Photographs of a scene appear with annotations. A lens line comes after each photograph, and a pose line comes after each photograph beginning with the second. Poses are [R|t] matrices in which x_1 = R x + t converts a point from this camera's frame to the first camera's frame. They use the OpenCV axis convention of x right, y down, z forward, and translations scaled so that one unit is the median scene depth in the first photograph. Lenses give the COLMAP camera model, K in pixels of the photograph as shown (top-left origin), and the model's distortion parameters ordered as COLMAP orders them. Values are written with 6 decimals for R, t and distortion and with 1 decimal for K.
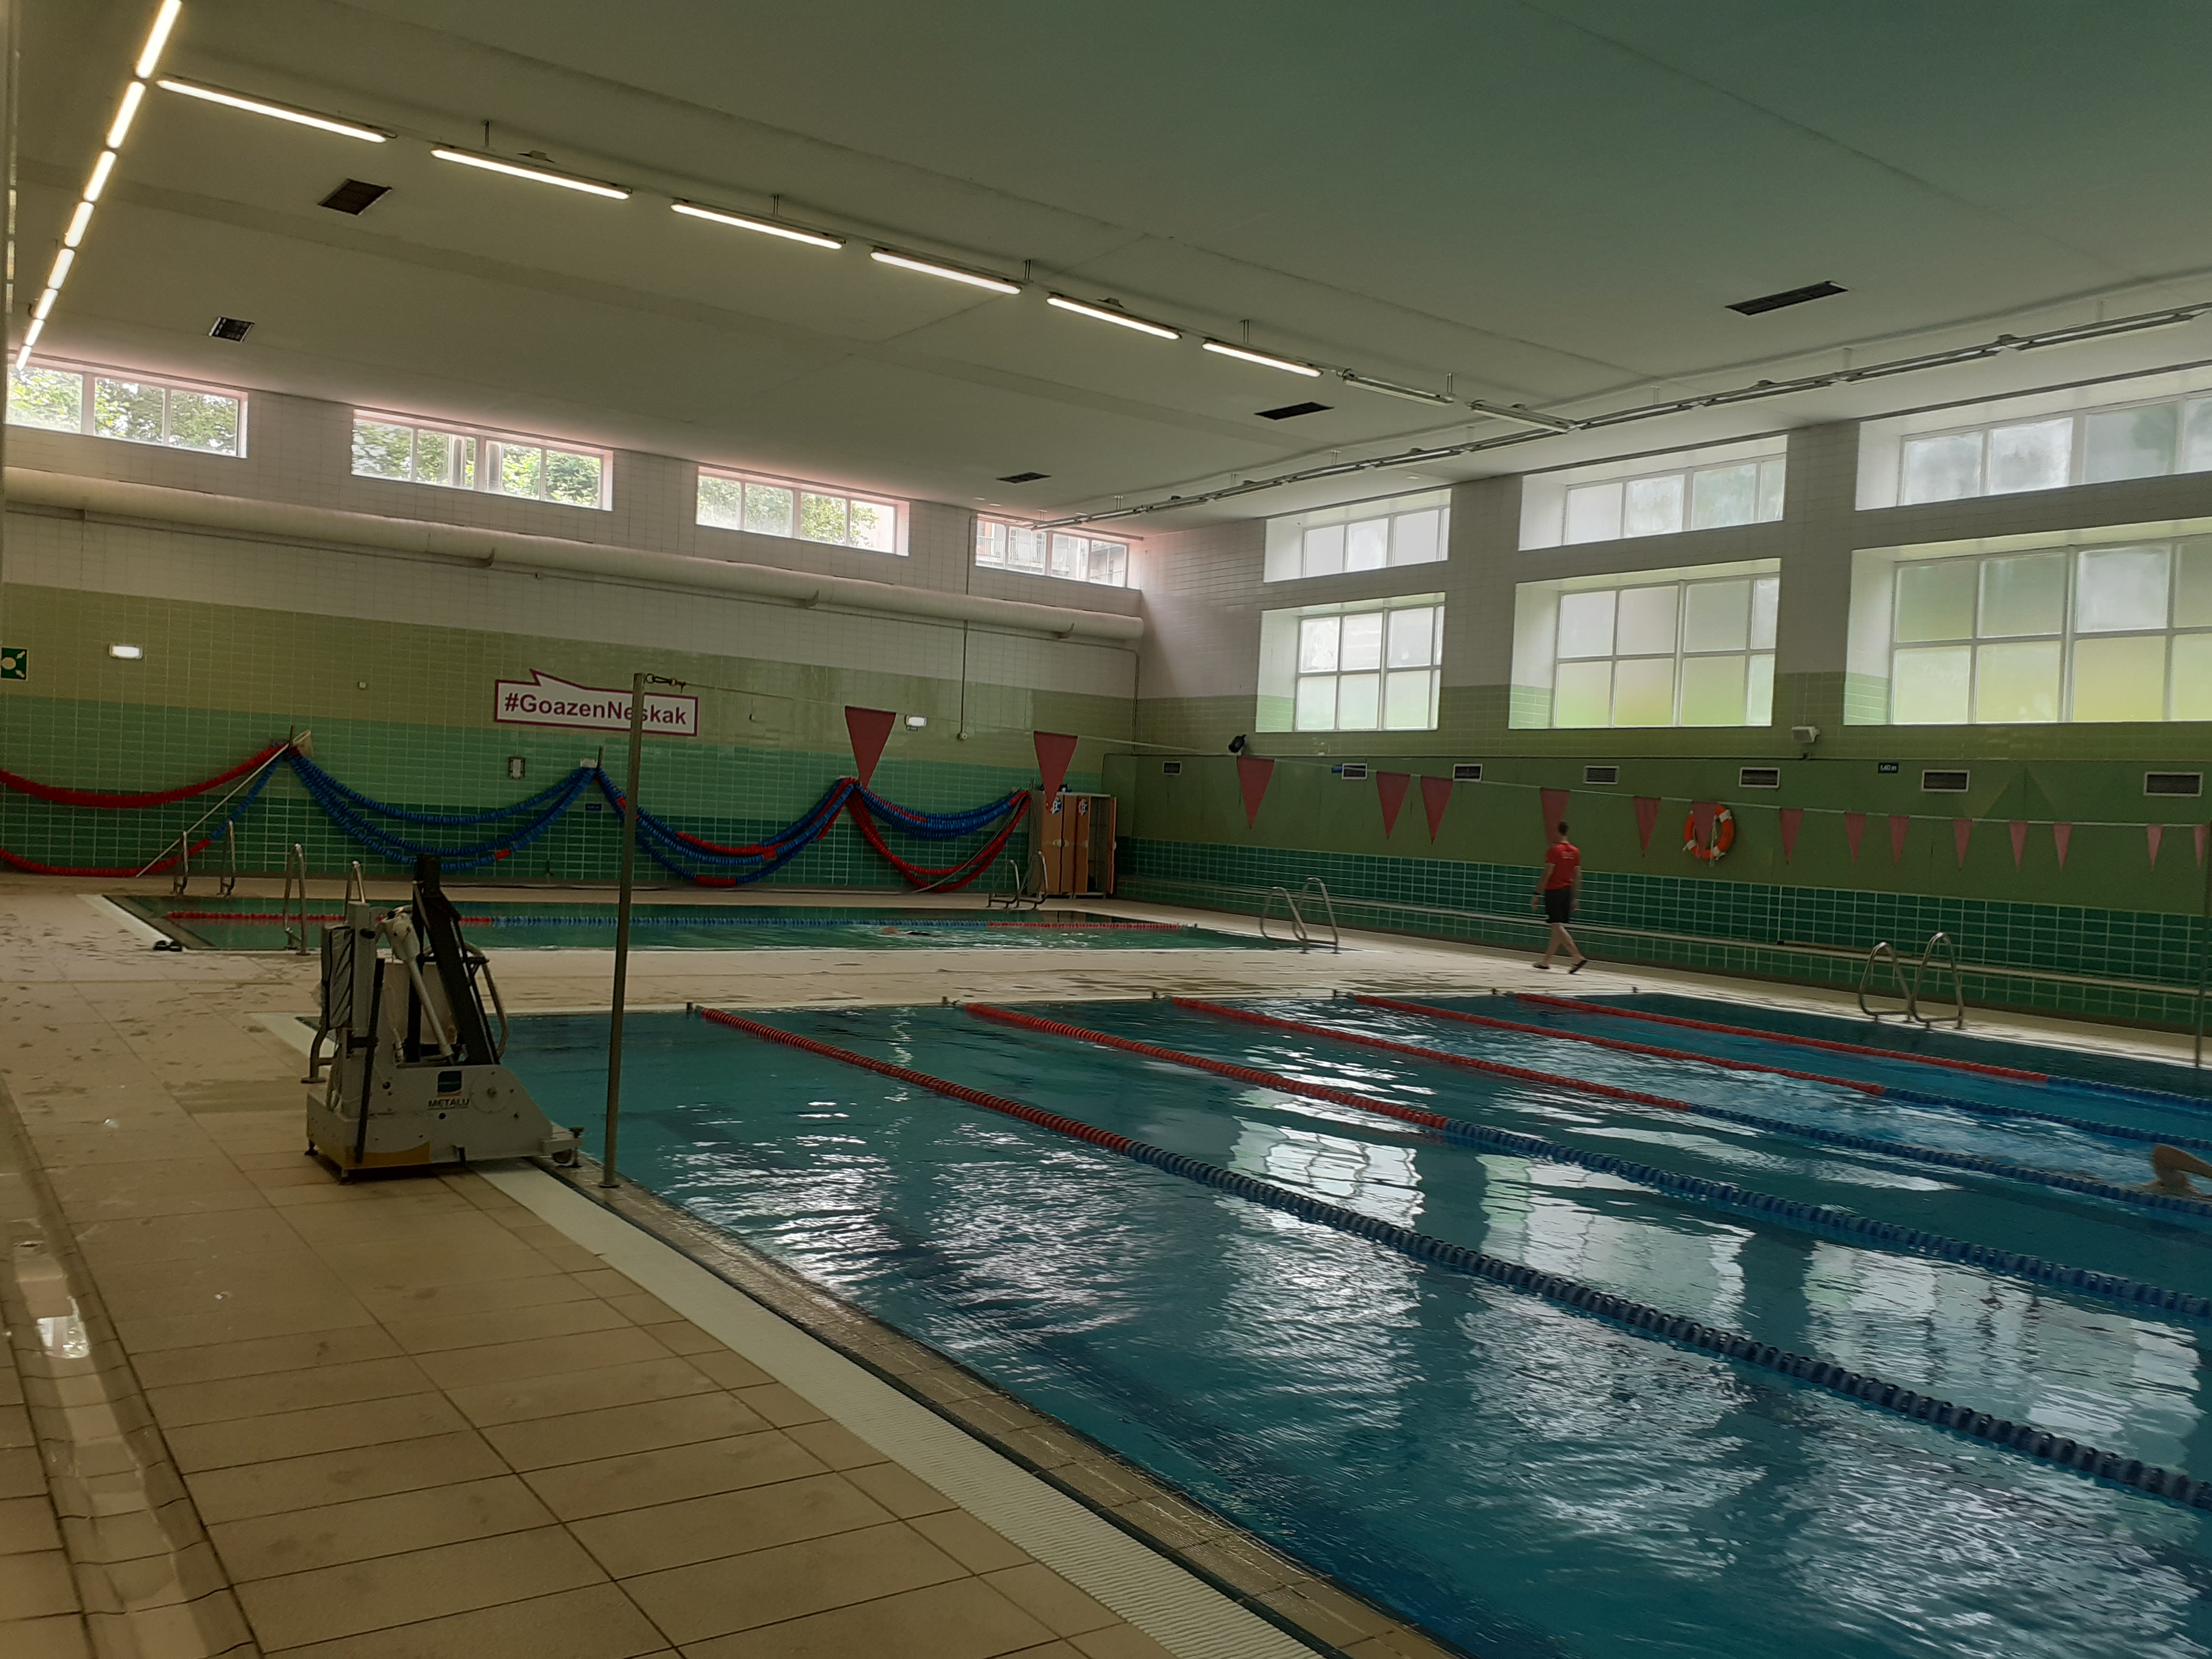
lens RADIAL K [[1781.8, 0, 1104.8], [0, 1781.8, 786.6], [0, 0, 1]] dist [0.084669, 0.000130]
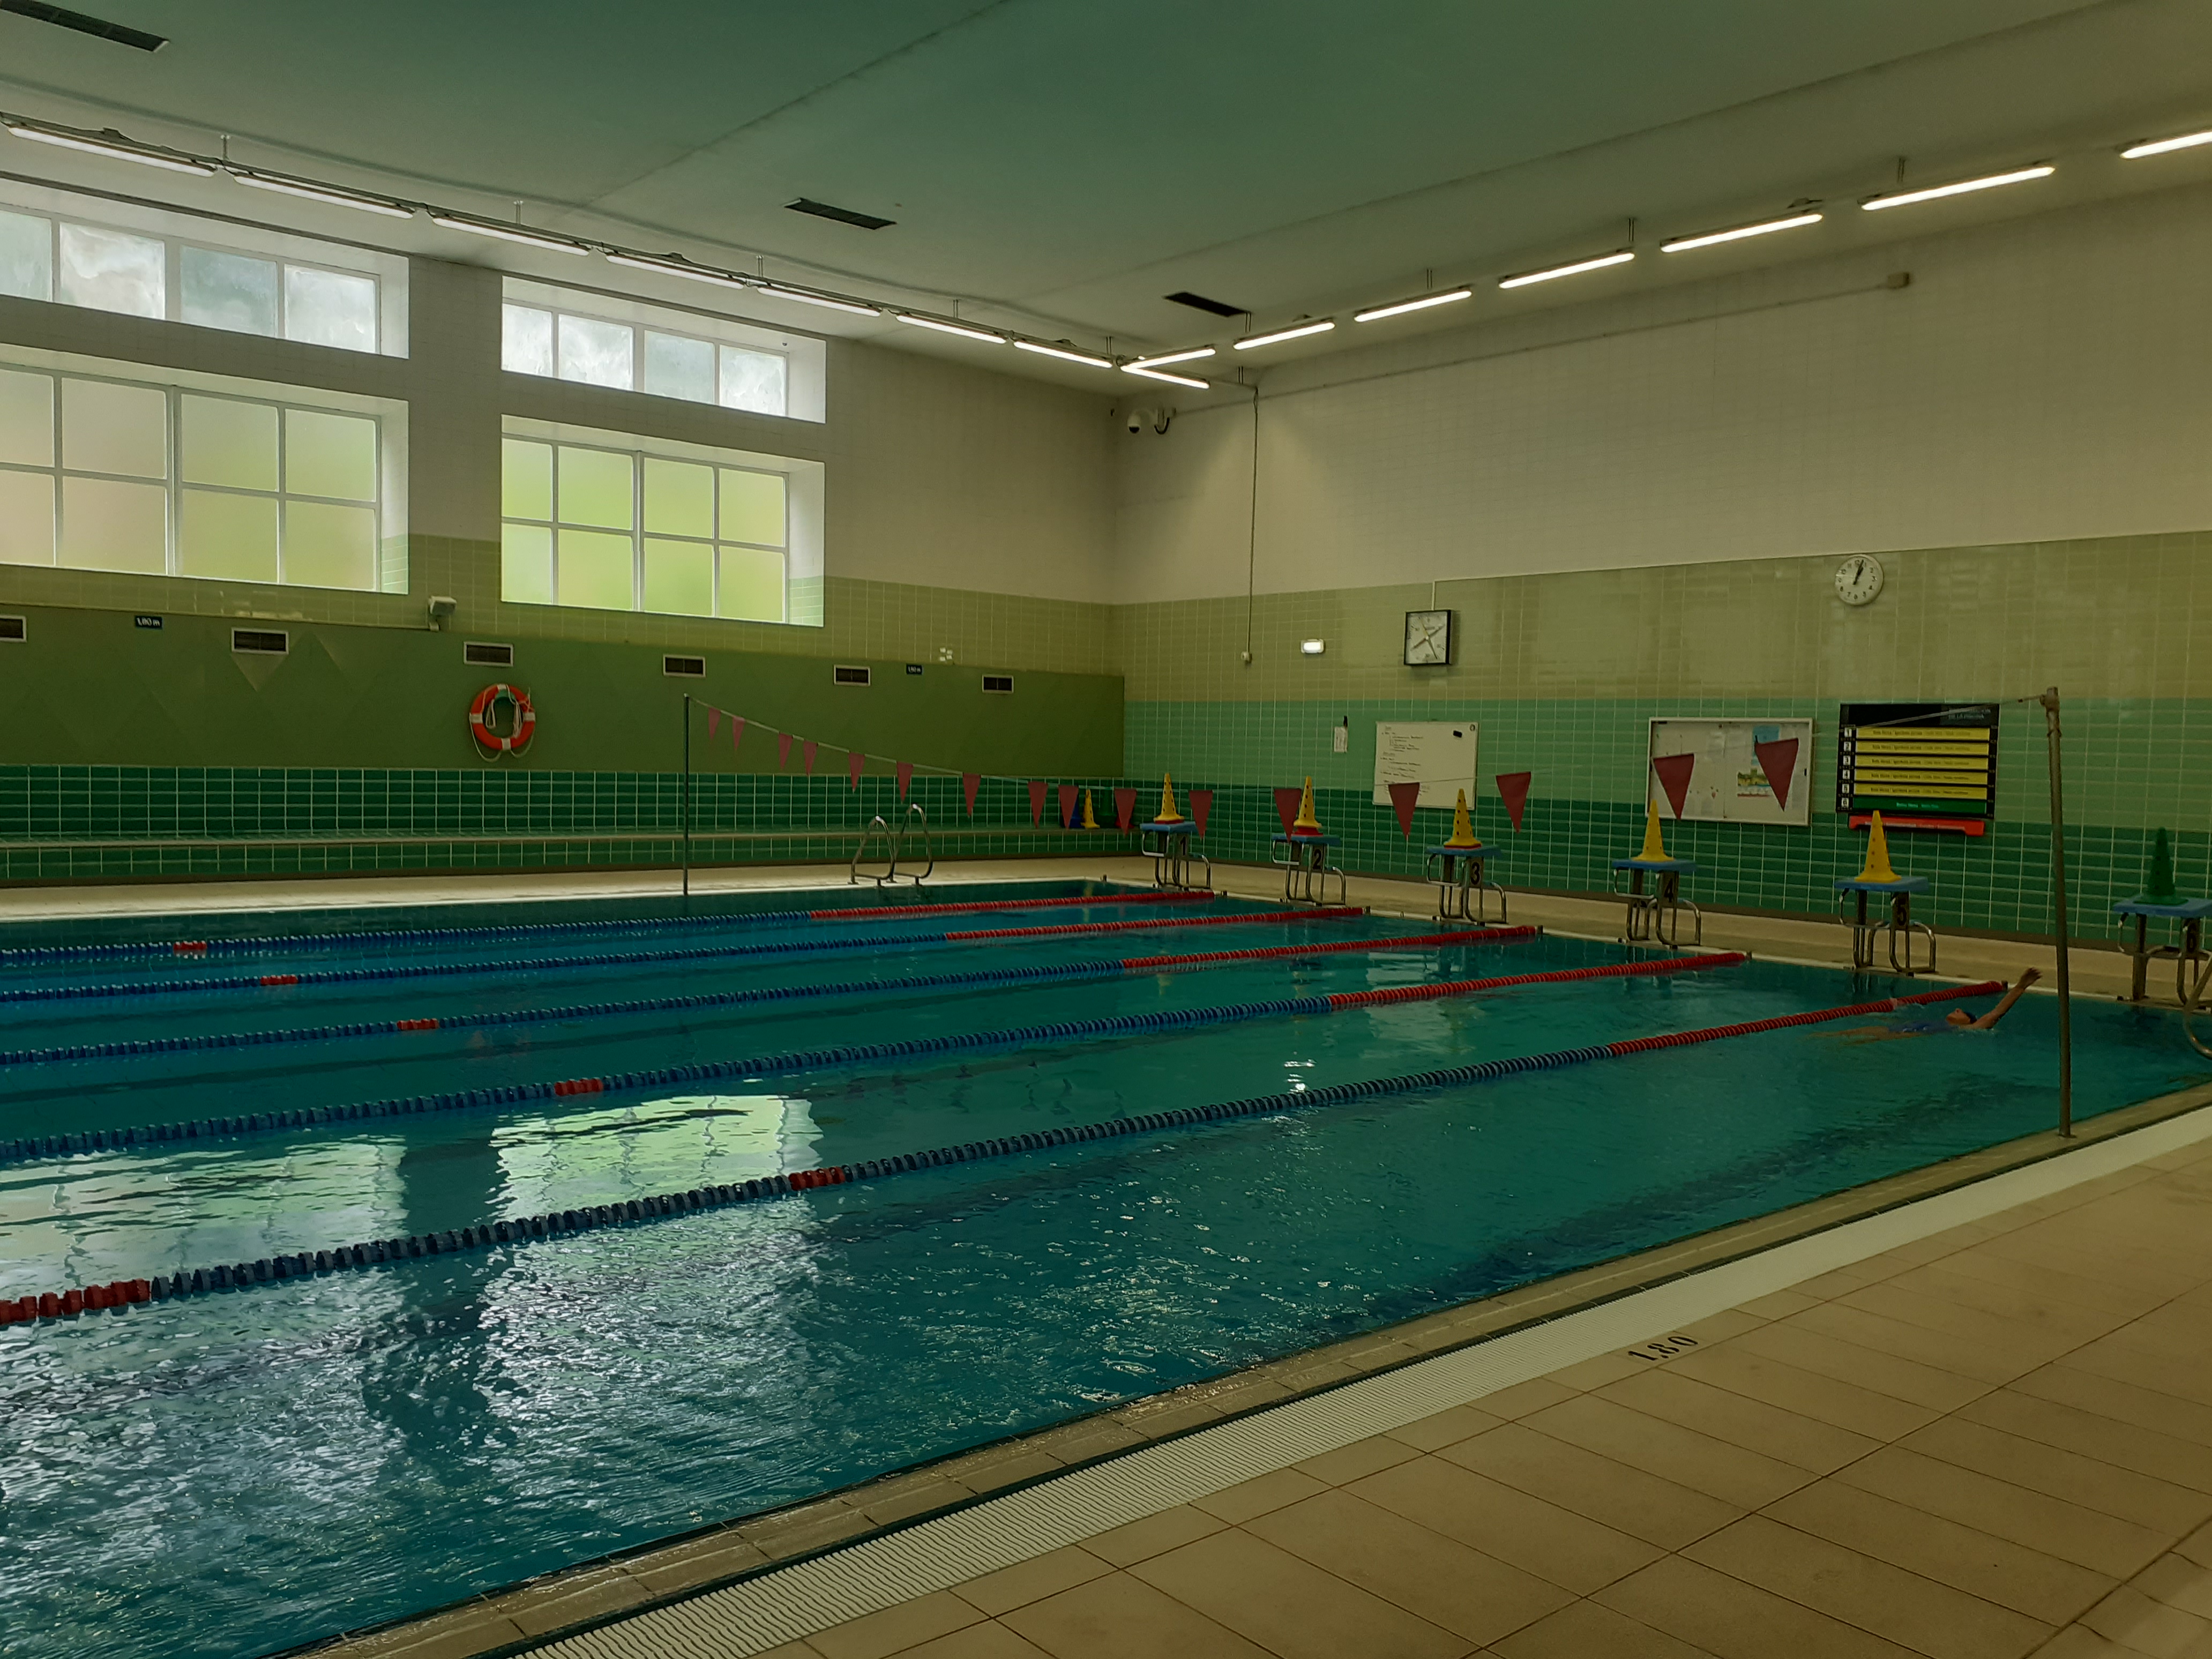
lens RADIAL K [[1758.5, 0, 1106.0], [0, 1758.5, 829.5], [0, 0, 1]] dist [0.005477, -0.069724]
pose [[-0.106122, -0.101340, 0.989176, -0.585366], [-0.048154, 0.994150, 0.096683, -0.019058], [-0.993186, -0.037373, -0.110381, 0.817256]]
